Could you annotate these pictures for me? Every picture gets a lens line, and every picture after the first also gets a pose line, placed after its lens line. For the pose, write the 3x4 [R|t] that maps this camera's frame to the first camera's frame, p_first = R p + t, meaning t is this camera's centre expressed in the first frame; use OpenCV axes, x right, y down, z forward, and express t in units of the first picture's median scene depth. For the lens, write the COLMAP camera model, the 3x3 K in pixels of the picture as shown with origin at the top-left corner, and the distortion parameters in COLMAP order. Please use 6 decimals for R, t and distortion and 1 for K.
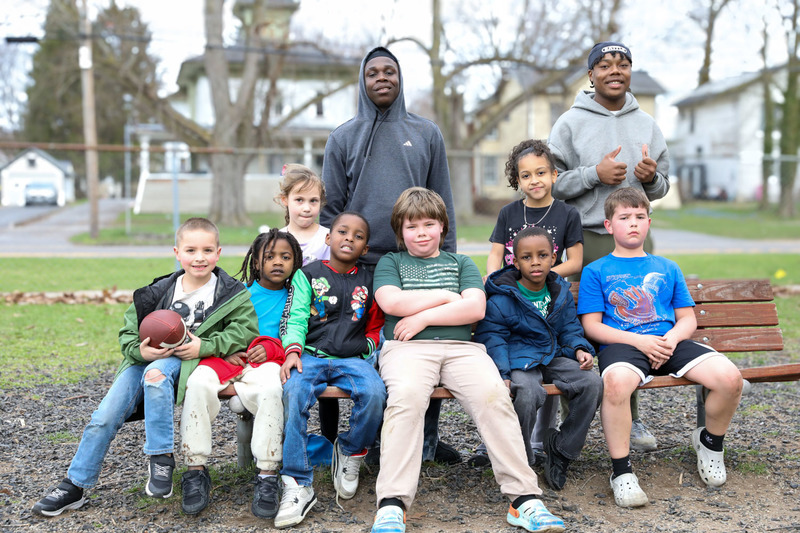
lens RADIAL K [[1197.2, 0, 400.0], [0, 1197.2, 266.5], [0, 0, 1]] dist [-0.024465, -0.003475]
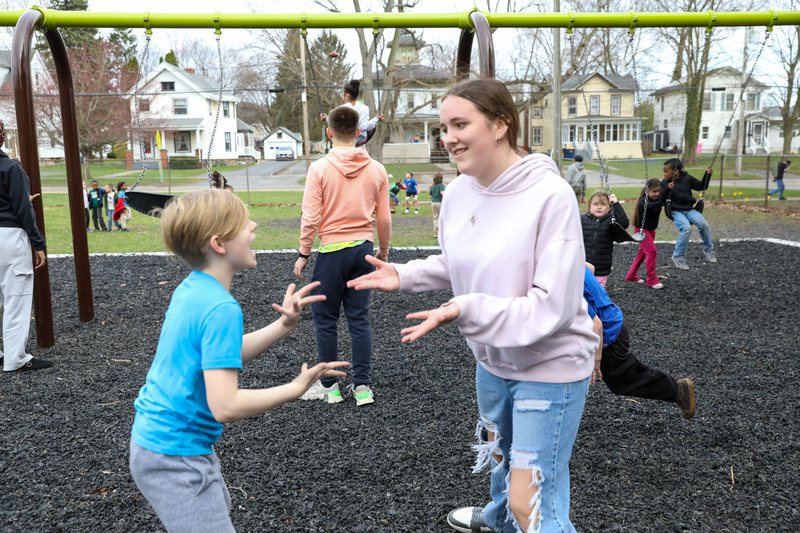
lens RADIAL K [[797.4, 0, 400.0], [0, 797.4, 266.5], [0, 0, 1]] dist [0.005771, 0.003637]
pose [[0.988667, 0.006402, -0.149989, 0.053214], [0.007532, 0.995717, 0.092148, -0.000839], [0.149936, -0.092234, 0.984384, -0.176831]]
